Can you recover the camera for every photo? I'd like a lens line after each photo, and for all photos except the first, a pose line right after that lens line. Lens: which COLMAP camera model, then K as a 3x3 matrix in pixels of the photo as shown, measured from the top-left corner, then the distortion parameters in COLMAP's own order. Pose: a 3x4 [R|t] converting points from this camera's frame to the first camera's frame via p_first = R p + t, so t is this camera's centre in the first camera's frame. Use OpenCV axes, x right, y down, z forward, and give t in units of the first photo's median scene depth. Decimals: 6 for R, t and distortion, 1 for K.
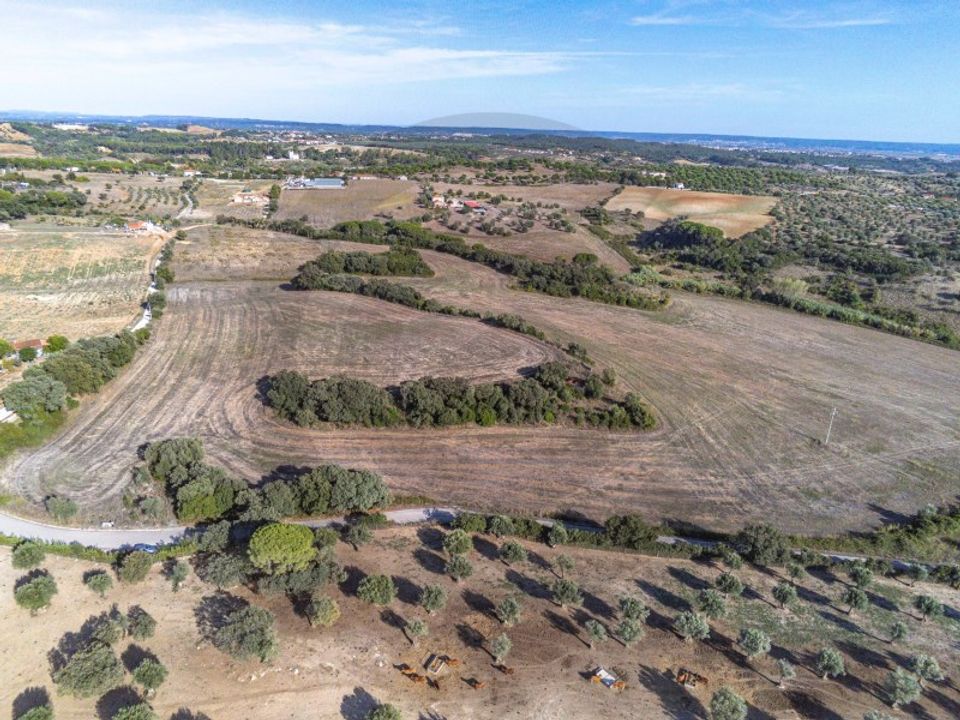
lens RADIAL K [[612.8, 0, 472.7], [0, 612.8, 362.7], [0, 0, 1]] dist [-0.028144, 0.003350]
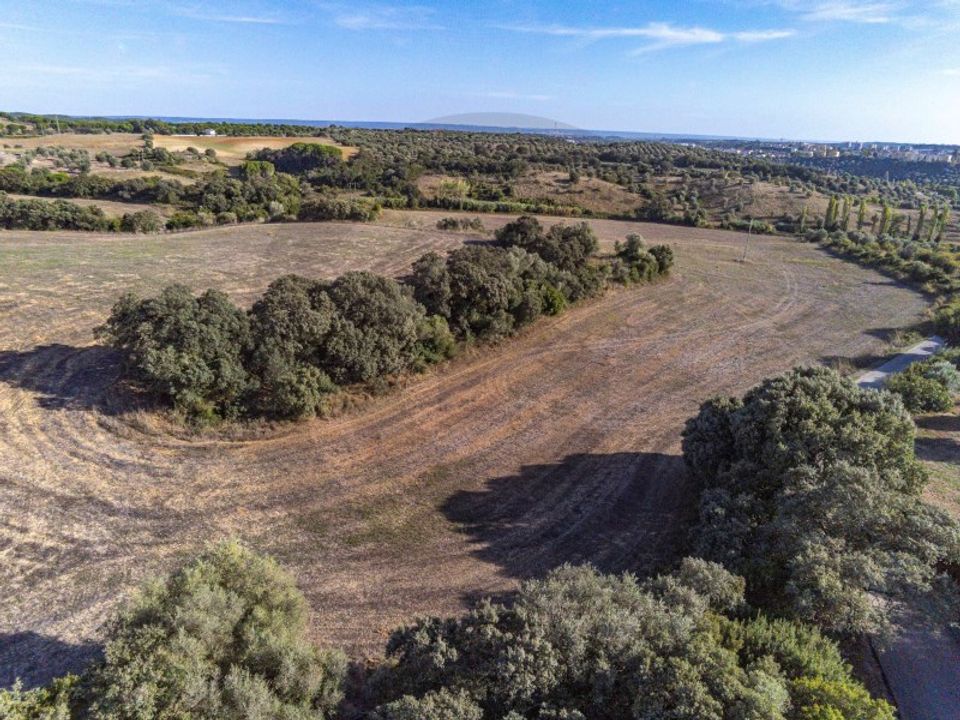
lens RADIAL K [[612.8, 0, 472.7], [0, 612.8, 362.7], [0, 0, 1]] dist [-0.028144, 0.003350]
pose [[0.672900, -0.273240, 0.687420, -0.172665], [0.259542, 0.957411, 0.126498, 0.021961], [-0.692708, 0.093294, 0.715159, 0.271073]]
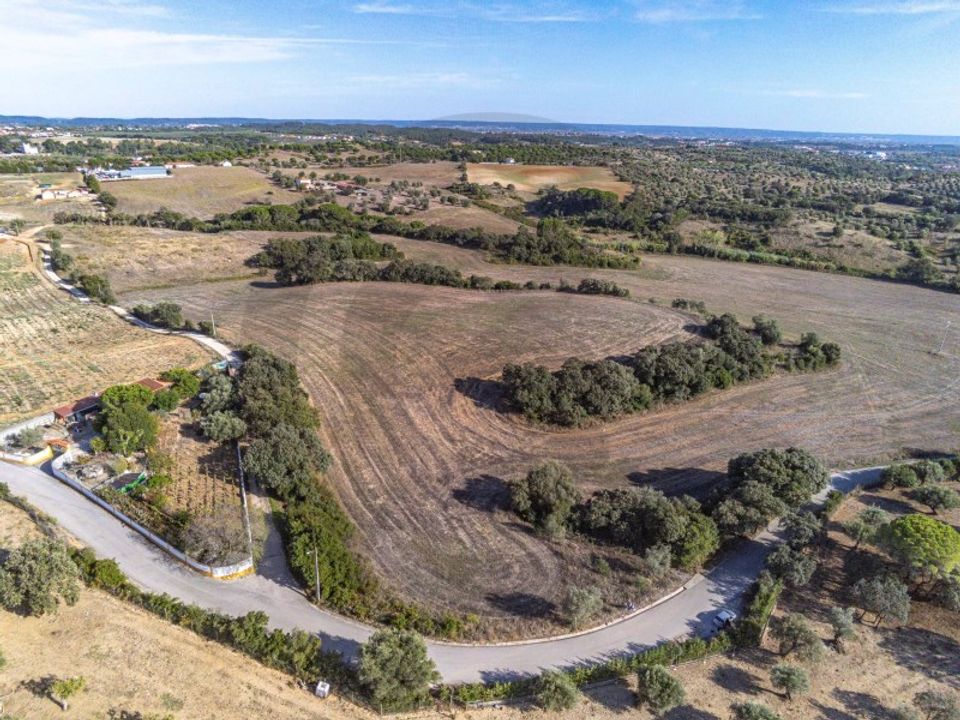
lens RADIAL K [[612.8, 0, 472.7], [0, 612.8, 362.7], [0, 0, 1]] dist [-0.028144, 0.003350]
pose [[0.919226, -0.154521, 0.362142, -0.264441], [0.149039, 0.987887, 0.043212, -0.012844], [-0.364432, 0.014252, 0.931121, 0.119841]]
